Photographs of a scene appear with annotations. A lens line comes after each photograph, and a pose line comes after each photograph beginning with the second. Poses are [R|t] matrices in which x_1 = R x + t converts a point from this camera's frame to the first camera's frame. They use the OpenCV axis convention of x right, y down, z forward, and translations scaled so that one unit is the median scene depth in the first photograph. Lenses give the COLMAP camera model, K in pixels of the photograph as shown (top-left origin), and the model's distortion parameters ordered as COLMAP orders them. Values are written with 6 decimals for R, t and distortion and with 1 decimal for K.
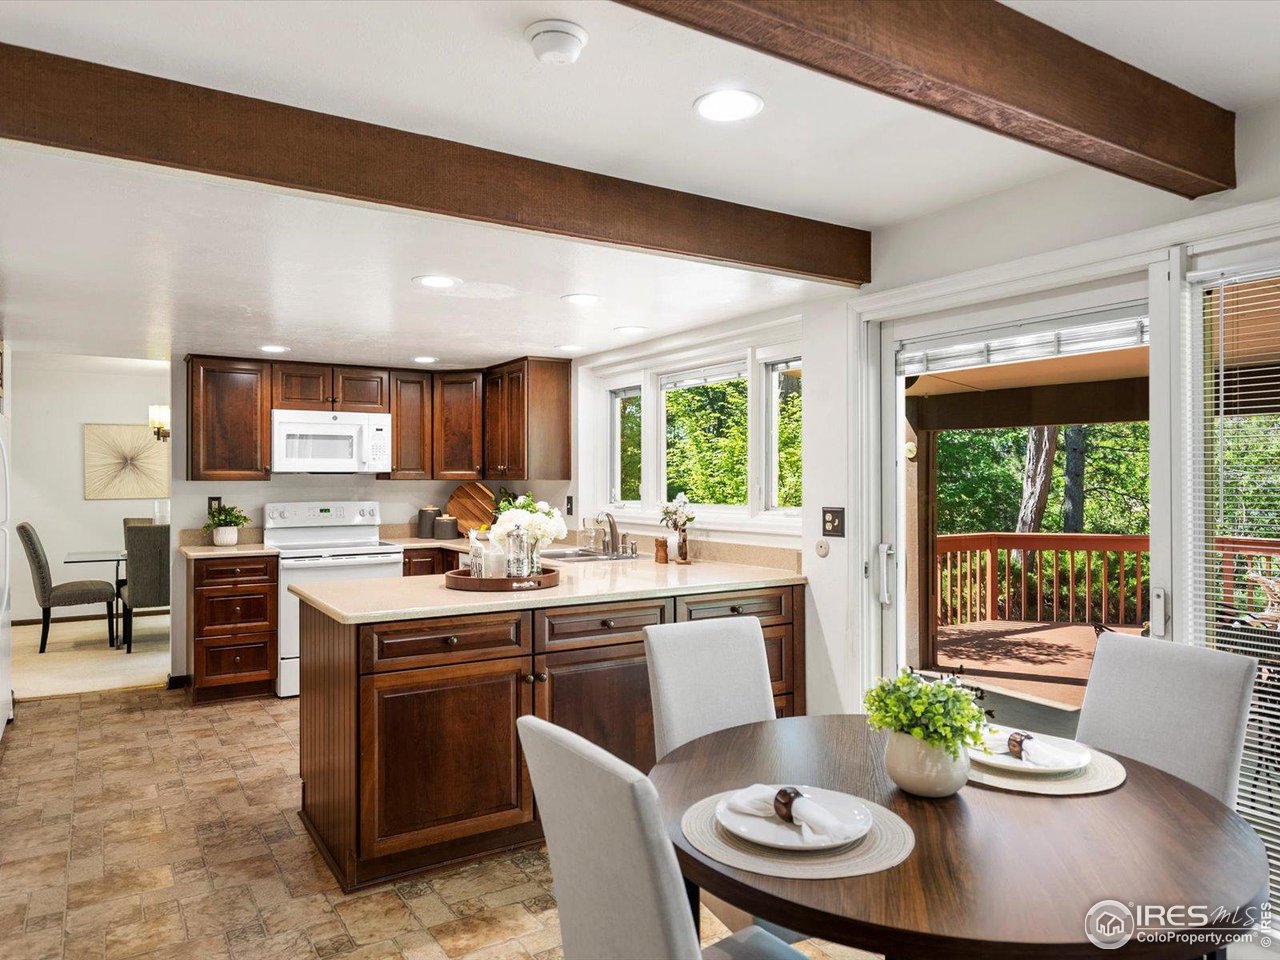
lens RADIAL K [[890.4, 0, 635.3], [0, 890.4, 474.6], [0, 0, 1]] dist [-0.001064, 0.001092]
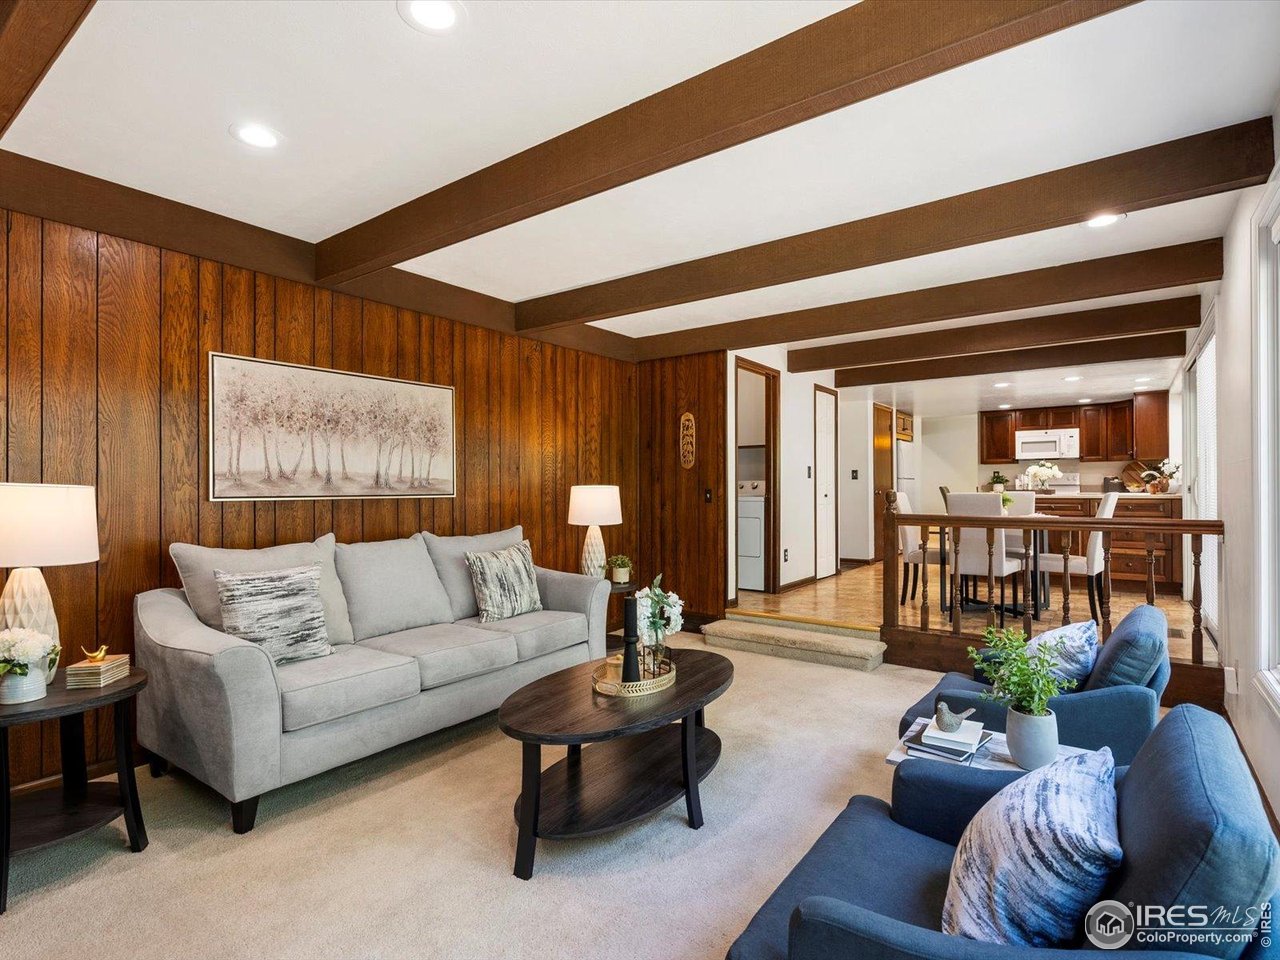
lens RADIAL K [[650.3, 0, 638.6], [0, 650.3, 483.8], [0, 0, 1]] dist [-0.002789, 0.000176]
pose [[0.364844, -0.007100, -0.931042, 0.937404], [0.004775, 0.999972, -0.005754, 0.077390], [0.931056, -0.002346, 0.364868, -0.594314]]
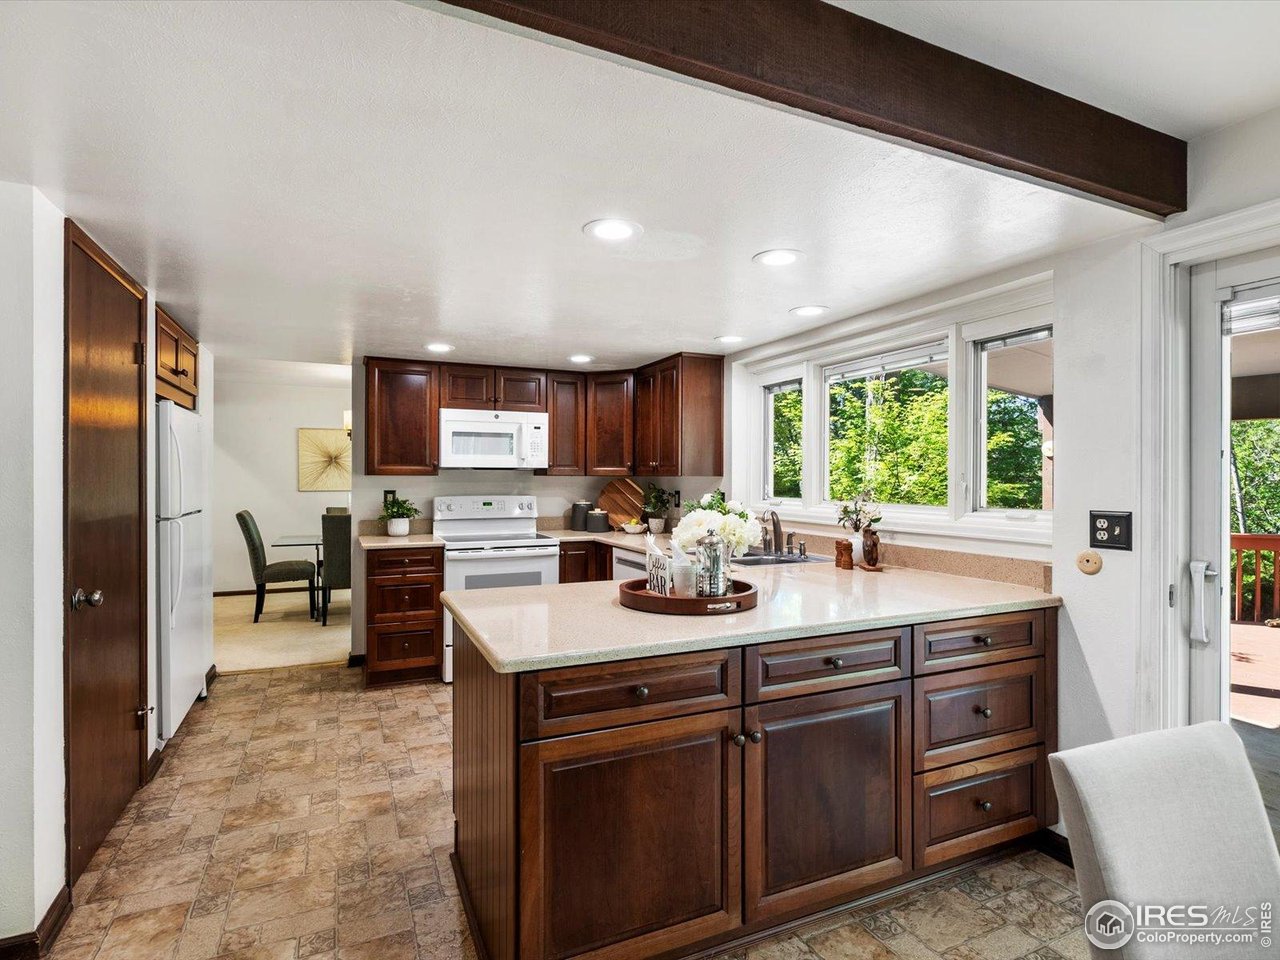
lens RADIAL K [[650.3, 0, 617.9], [0, 650.3, 476.8], [0, 0, 1]] dist [-0.002789, 0.000176]
pose [[0.988957, 0.004627, -0.148129, -0.099882], [-0.004106, 0.999984, 0.003825, 0.005313], [0.148144, -0.003175, 0.988961, 0.319172]]
